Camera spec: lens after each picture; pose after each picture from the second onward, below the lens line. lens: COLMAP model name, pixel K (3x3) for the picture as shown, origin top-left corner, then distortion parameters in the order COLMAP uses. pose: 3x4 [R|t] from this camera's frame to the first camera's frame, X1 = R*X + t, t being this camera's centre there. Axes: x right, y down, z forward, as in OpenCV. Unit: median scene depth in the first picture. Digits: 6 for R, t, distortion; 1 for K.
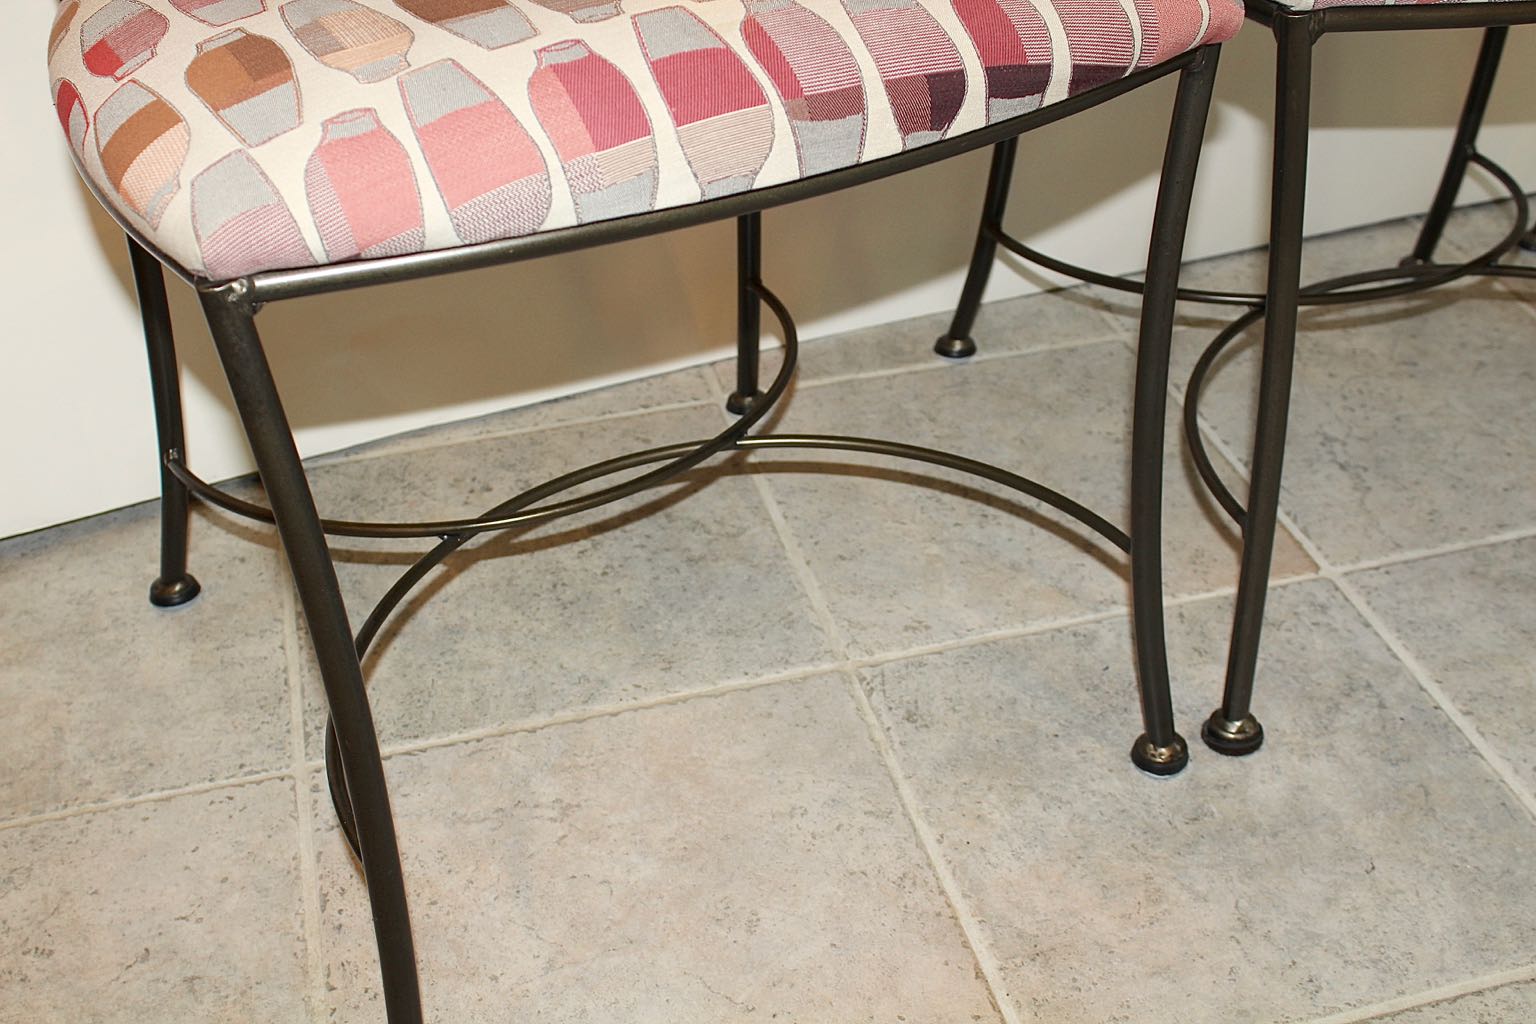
lens RADIAL K [[1812.8, 0, 766.9], [0, 1812.8, 532.3], [0, 0, 1]] dist [-0.085462, 0.084436]
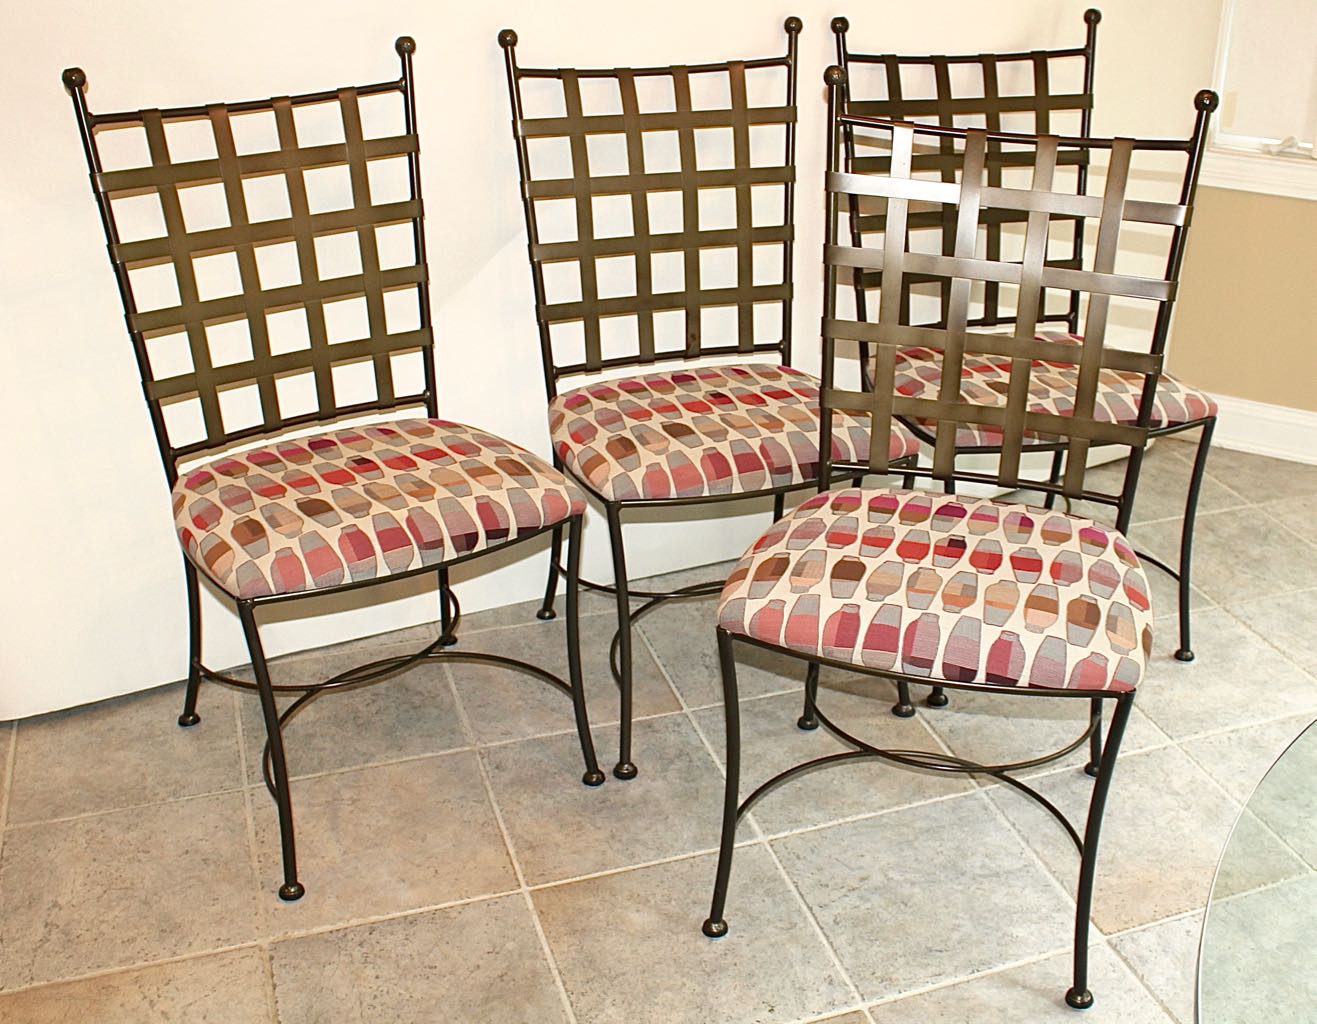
lens RADIAL K [[1507.6, 0, 722.9], [0, 1507.6, 490.8], [0, 0, 1]] dist [-0.164048, 0.166462]
pose [[0.995397, 0.004979, 0.095713, 0.192912], [0.011822, 0.984645, -0.174165, 0.092363], [-0.095111, 0.174495, 0.980054, -1.106784]]
